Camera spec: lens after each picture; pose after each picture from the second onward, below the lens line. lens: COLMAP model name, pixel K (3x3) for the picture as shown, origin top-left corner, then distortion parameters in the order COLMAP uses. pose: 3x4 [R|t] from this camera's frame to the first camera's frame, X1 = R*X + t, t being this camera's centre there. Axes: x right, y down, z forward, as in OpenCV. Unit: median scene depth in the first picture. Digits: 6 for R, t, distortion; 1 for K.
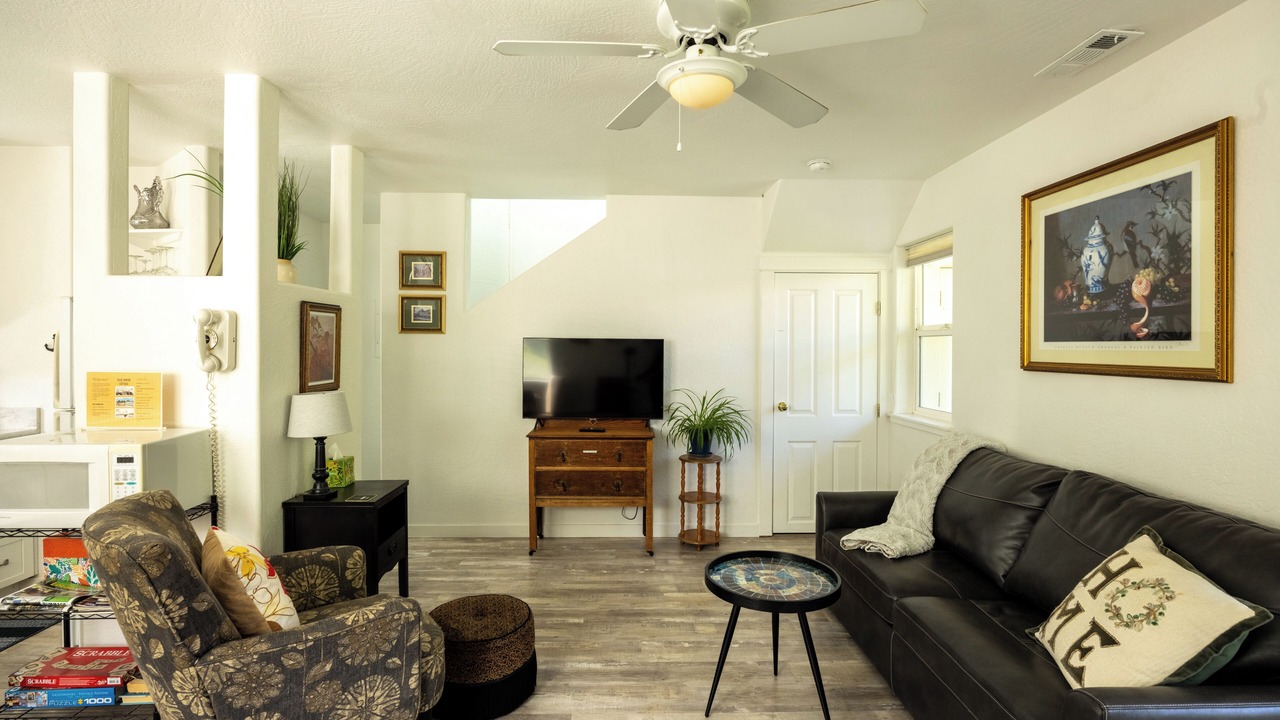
lens RADIAL K [[596.2, 0, 639.1], [0, 596.2, 350.4], [0, 0, 1]] dist [-0.024833, 0.001853]
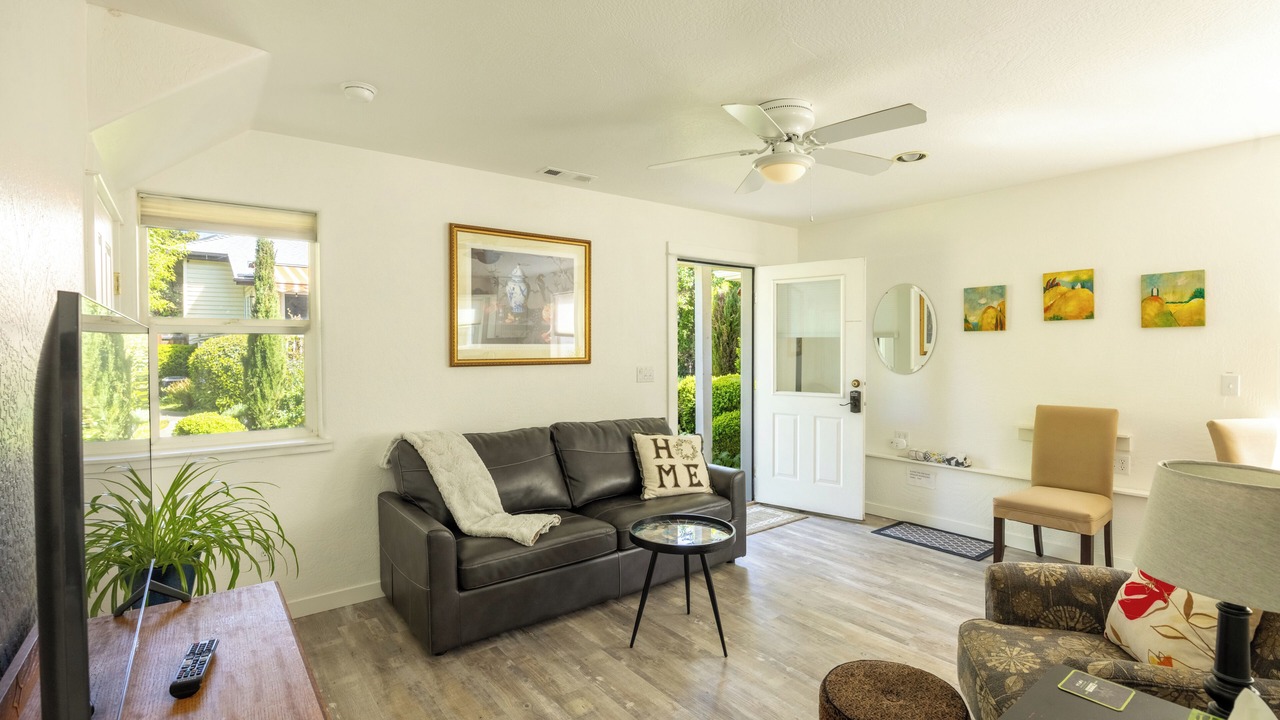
lens RADIAL K [[596.2, 0, 636.7], [0, 596.2, 359.8], [0, 0, 1]] dist [-0.024833, 0.001853]
pose [[-0.580851, -0.012940, 0.813907, -0.715964], [0.008432, 0.999724, 0.021911, -0.005210], [-0.813966, 0.019590, -0.580582, 1.738047]]
